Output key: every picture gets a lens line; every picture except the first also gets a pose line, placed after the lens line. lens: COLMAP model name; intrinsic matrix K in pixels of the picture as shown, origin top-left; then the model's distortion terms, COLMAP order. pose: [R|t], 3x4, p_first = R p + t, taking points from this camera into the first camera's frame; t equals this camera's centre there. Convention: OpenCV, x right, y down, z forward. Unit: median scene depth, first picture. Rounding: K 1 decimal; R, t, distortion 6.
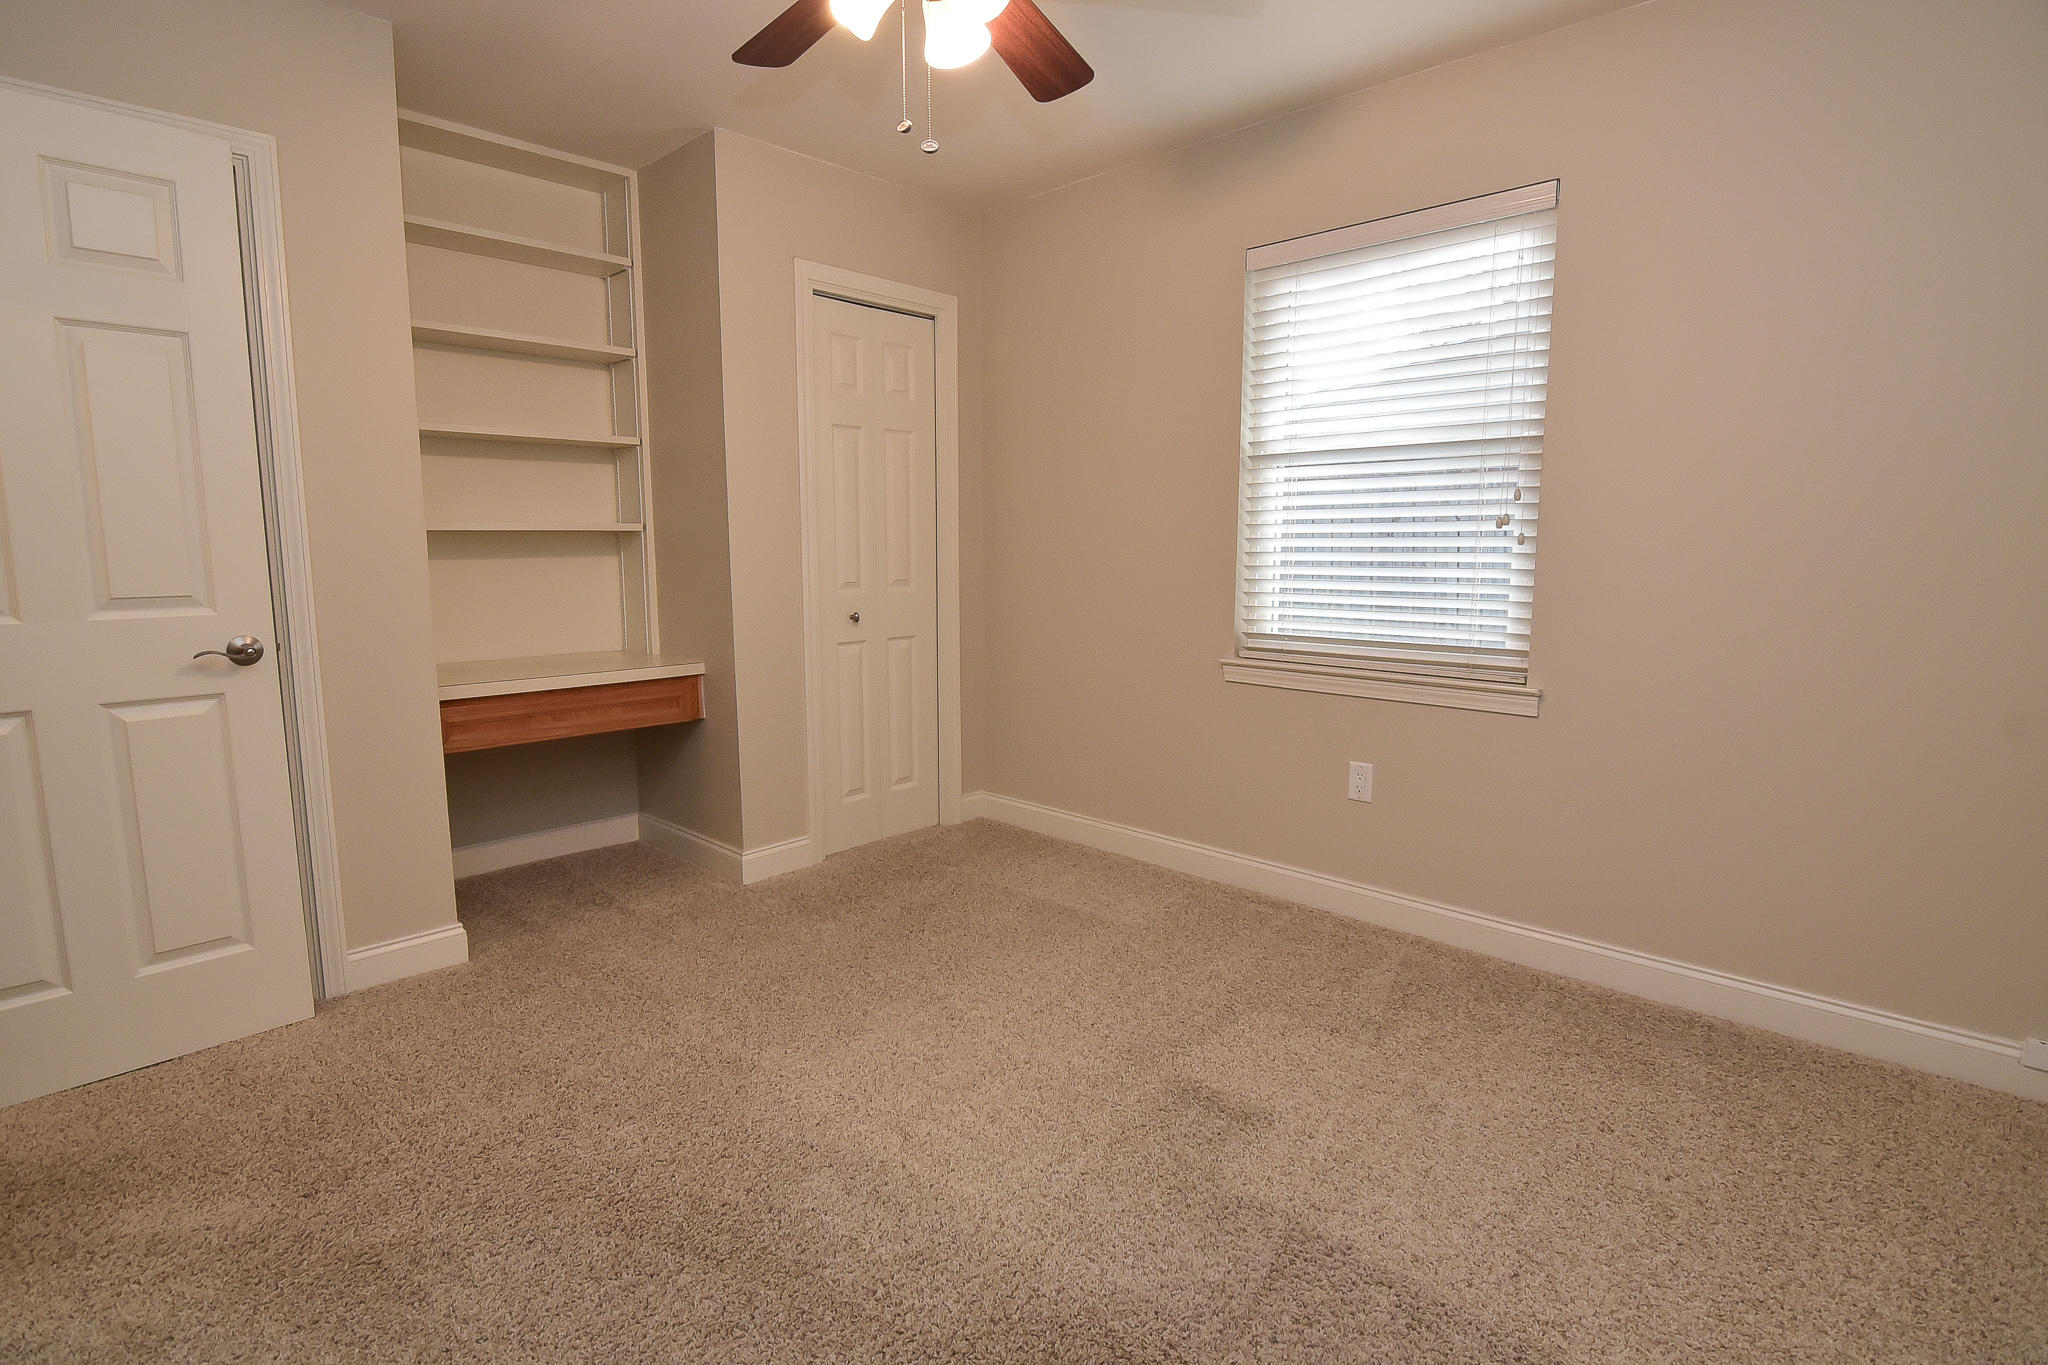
lens RADIAL K [[985.6, 0, 1021.2], [0, 985.6, 685.3], [0, 0, 1]] dist [-0.009932, -0.010046]
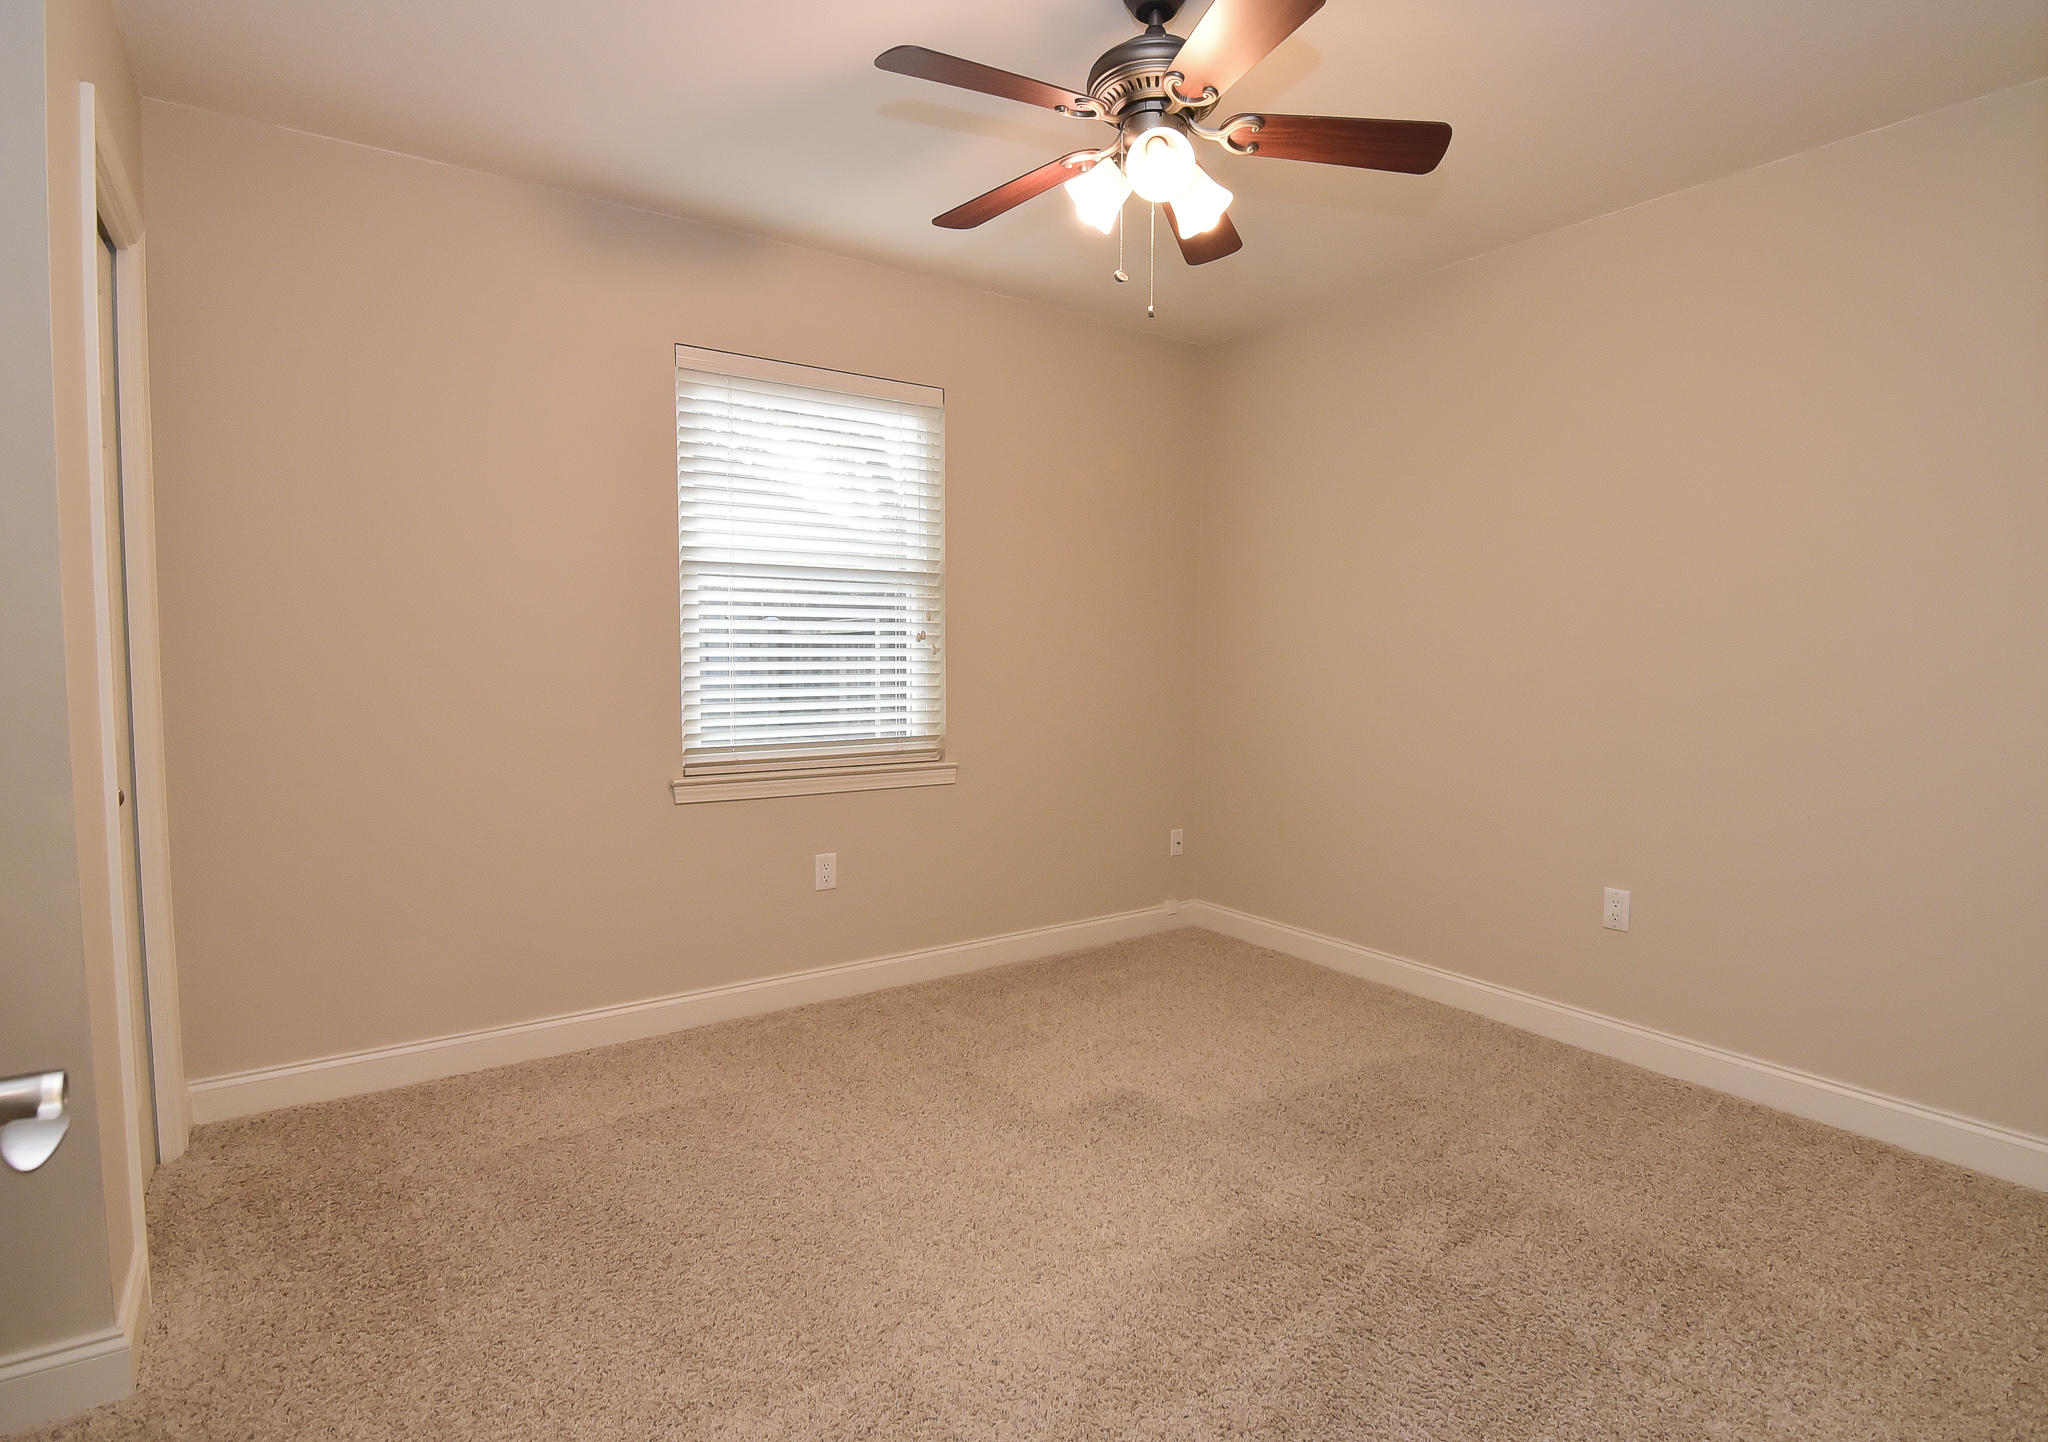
lens RADIAL K [[1073.7, 0, 1024.0], [0, 1073.7, 721.0], [0, 0, 1]] dist [-0.000905, -0.000008]
pose [[0.192485, -0.061657, 0.979361, -0.751845], [0.136572, 0.989994, 0.035485, -0.077175], [-0.971750, 0.126923, 0.198980, 0.525322]]
